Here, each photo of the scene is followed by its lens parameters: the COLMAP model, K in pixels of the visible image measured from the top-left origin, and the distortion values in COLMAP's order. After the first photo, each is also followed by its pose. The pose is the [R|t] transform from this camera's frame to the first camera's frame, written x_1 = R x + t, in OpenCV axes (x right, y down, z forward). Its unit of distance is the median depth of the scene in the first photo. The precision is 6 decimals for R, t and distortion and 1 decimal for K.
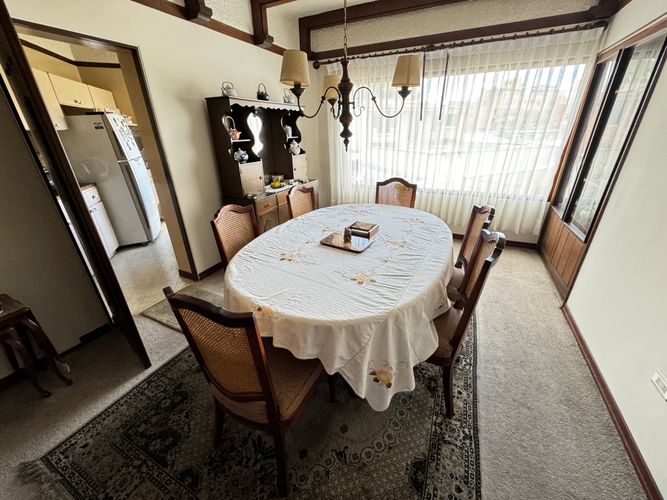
lens RADIAL K [[266.2, 0, 331.9], [0, 266.2, 249.3], [0, 0, 1]] dist [-0.002135, 0.000607]
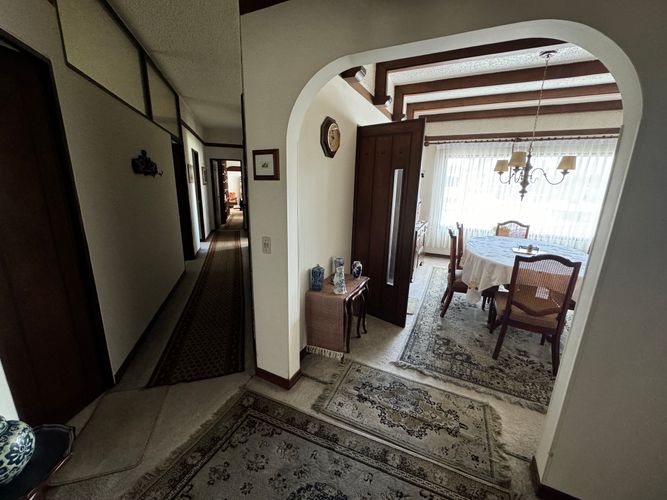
lens RADIAL K [[266.2, 0, 335.3], [0, 266.2, 249.7], [0, 0, 1]] dist [-0.002135, 0.000607]
pose [[0.998922, 0.044469, 0.013325, -1.201689], [-0.041268, 0.982102, -0.183772, 0.317661], [-0.021258, 0.183024, 0.982879, -0.633296]]
